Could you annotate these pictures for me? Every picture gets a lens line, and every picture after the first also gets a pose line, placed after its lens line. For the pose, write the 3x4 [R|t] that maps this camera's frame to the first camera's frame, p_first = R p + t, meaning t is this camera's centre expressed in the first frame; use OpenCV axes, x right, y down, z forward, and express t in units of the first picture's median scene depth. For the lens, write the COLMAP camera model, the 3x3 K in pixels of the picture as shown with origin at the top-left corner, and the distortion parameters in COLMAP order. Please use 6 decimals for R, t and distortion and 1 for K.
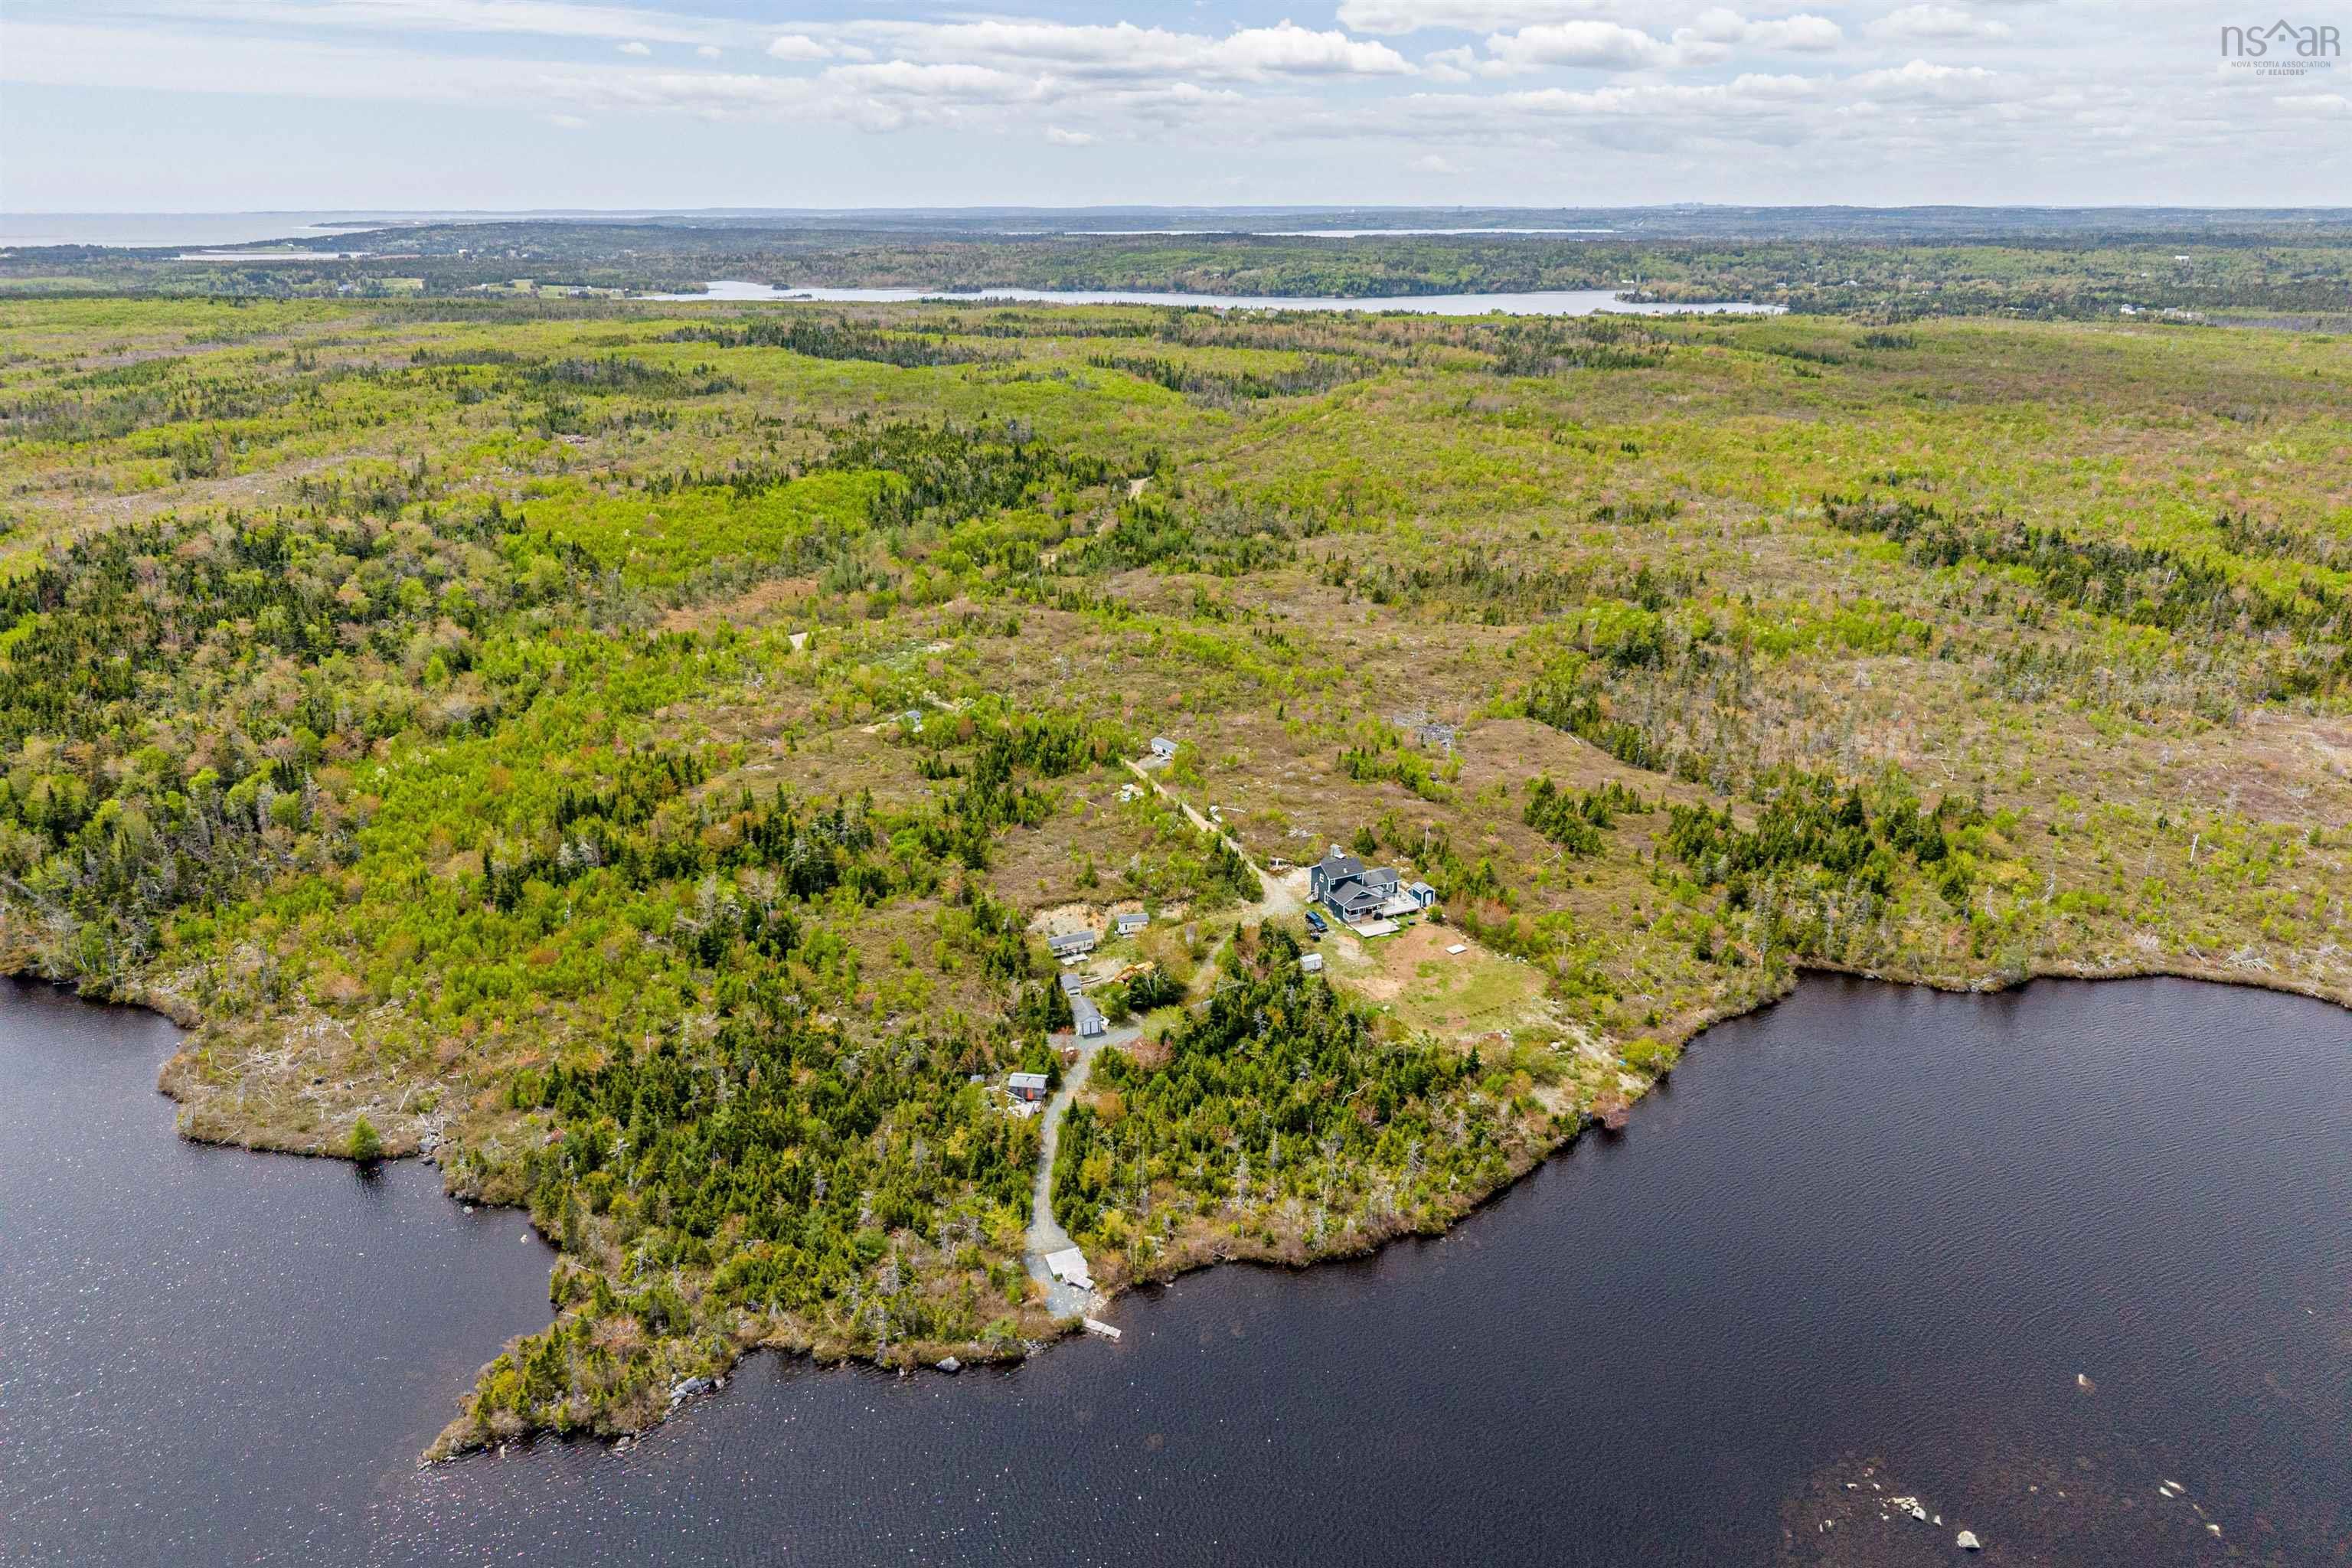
lens RADIAL K [[1587.4, 0, 1184.9], [0, 1587.4, 780.3], [0, 0, 1]] dist [0.017891, -0.021809]
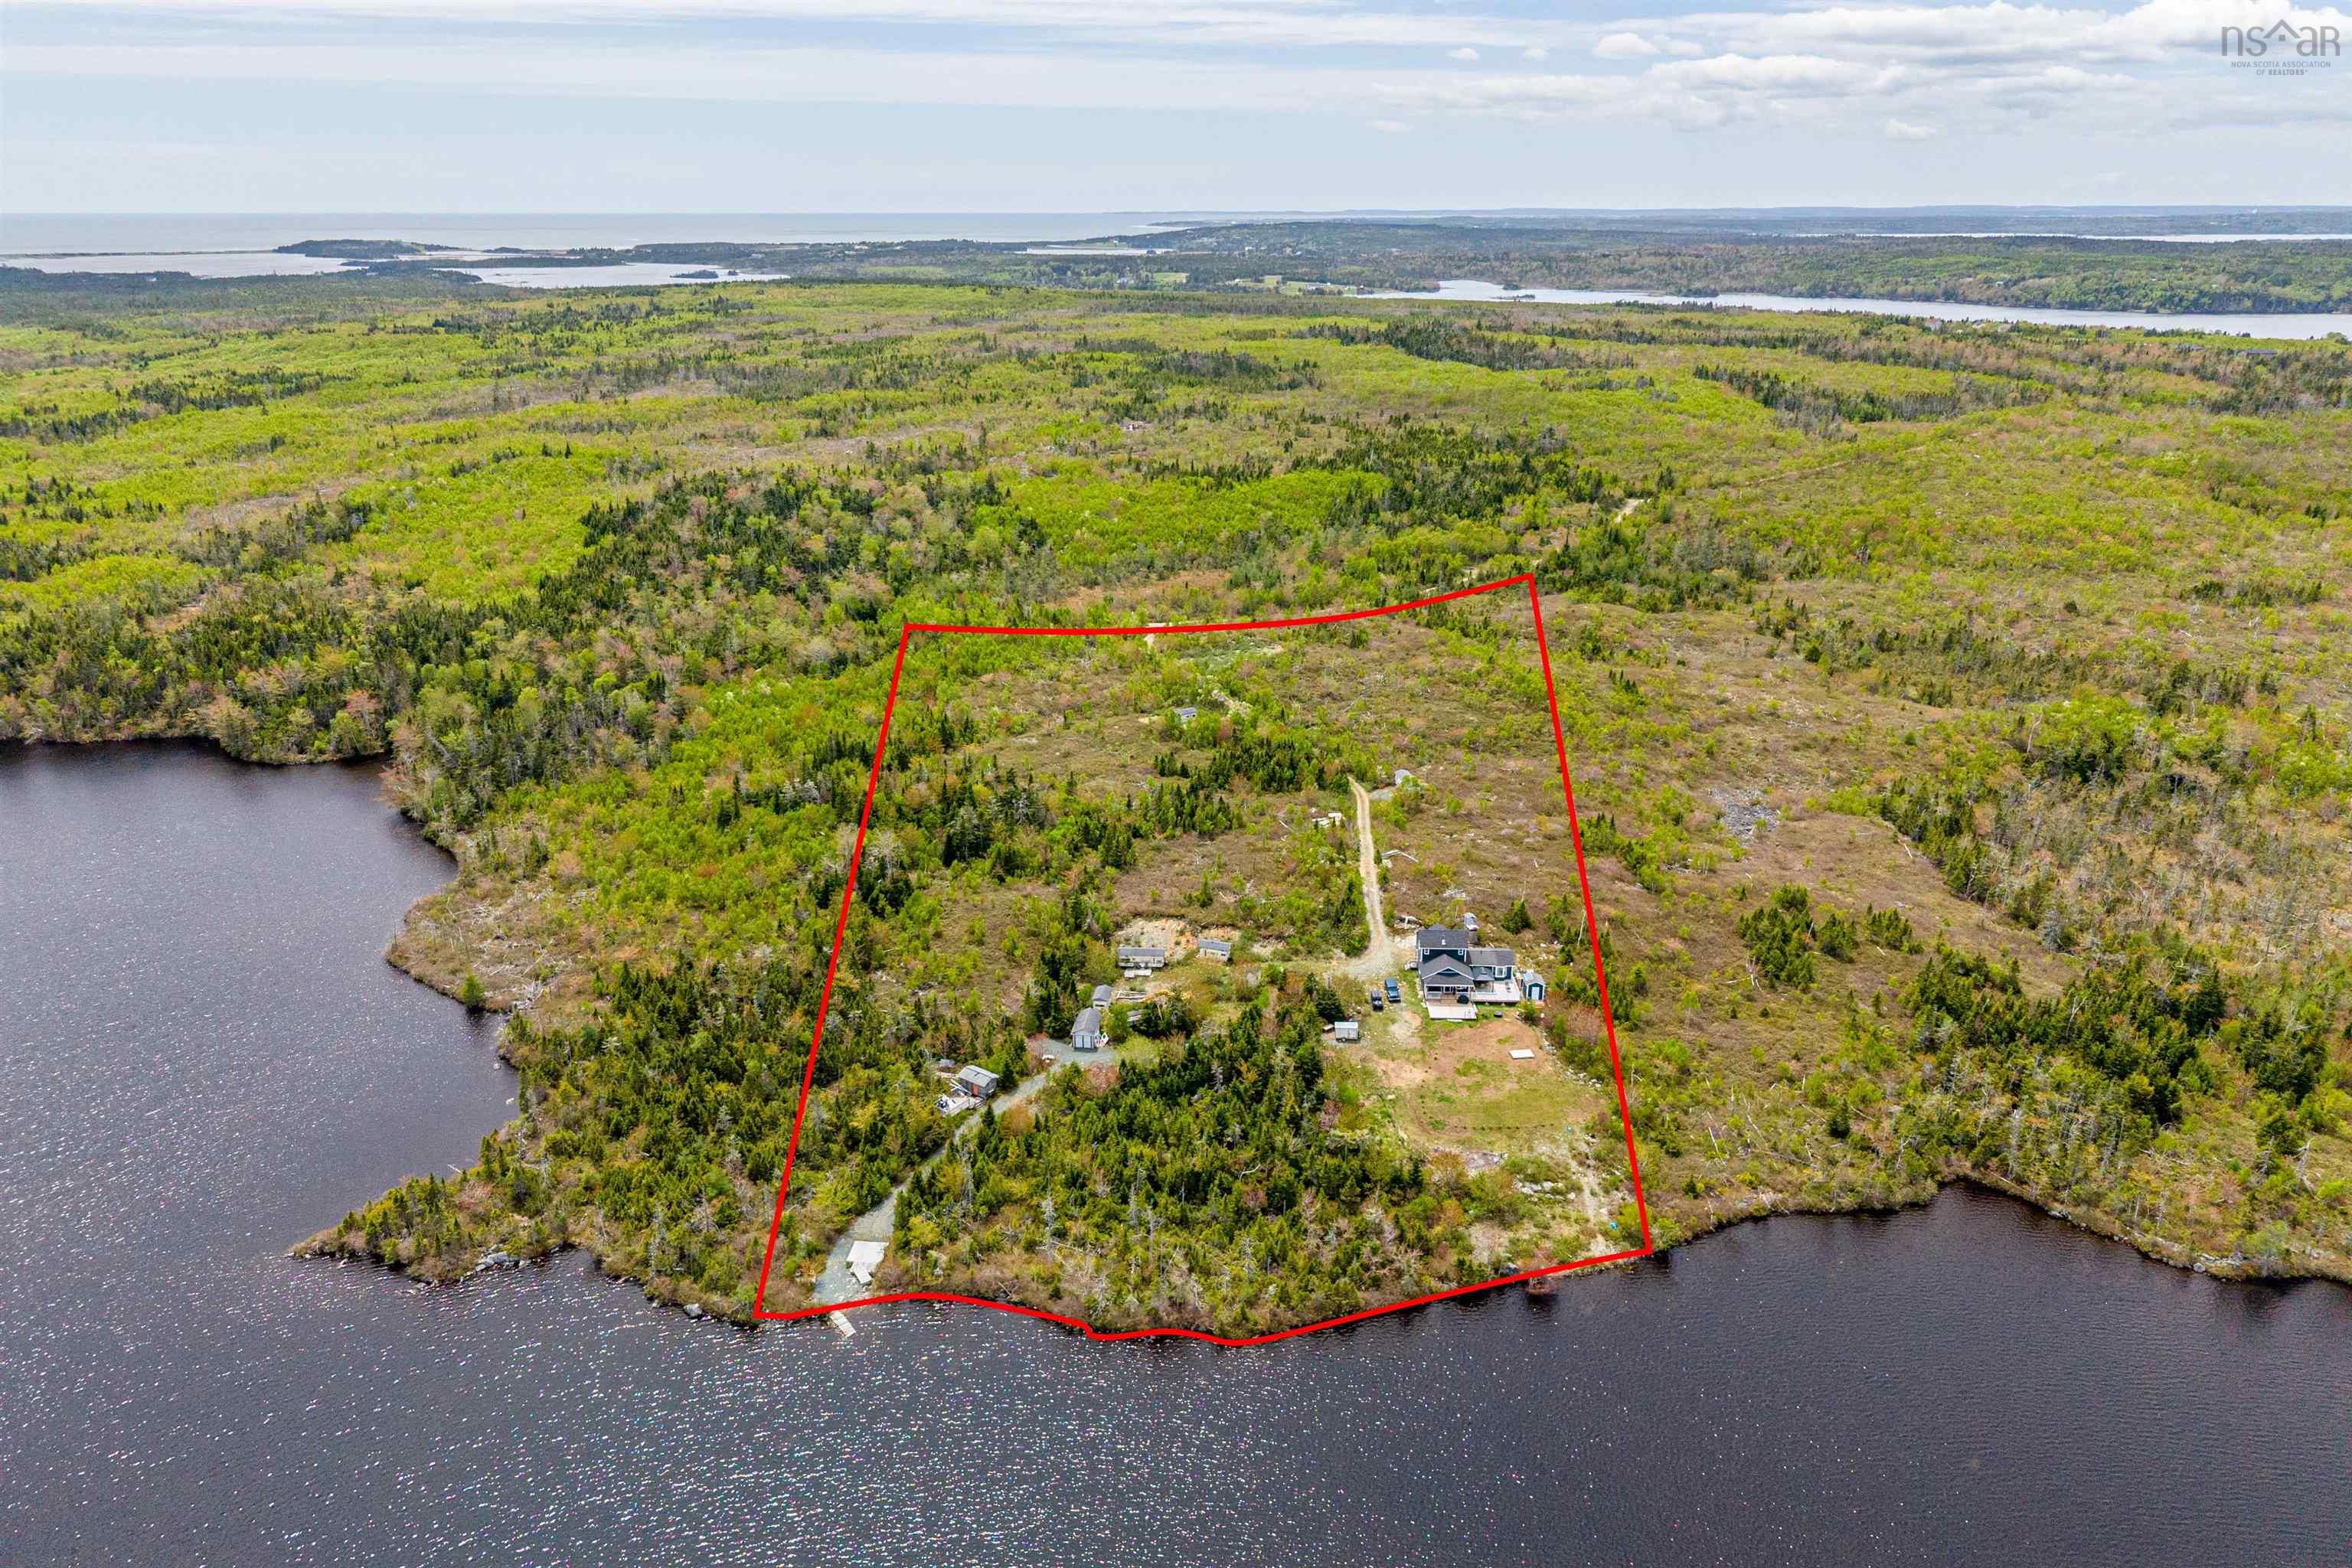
lens RADIAL K [[1587.4, 0, 1158.3], [0, 1587.4, 785.8], [0, 0, 1]] dist [0.017891, -0.021809]
pose [[0.886820, 0.157881, -0.434308, 0.276813], [-0.156625, 0.986890, 0.038942, -0.033174], [0.434762, 0.033489, 0.899922, 0.093739]]
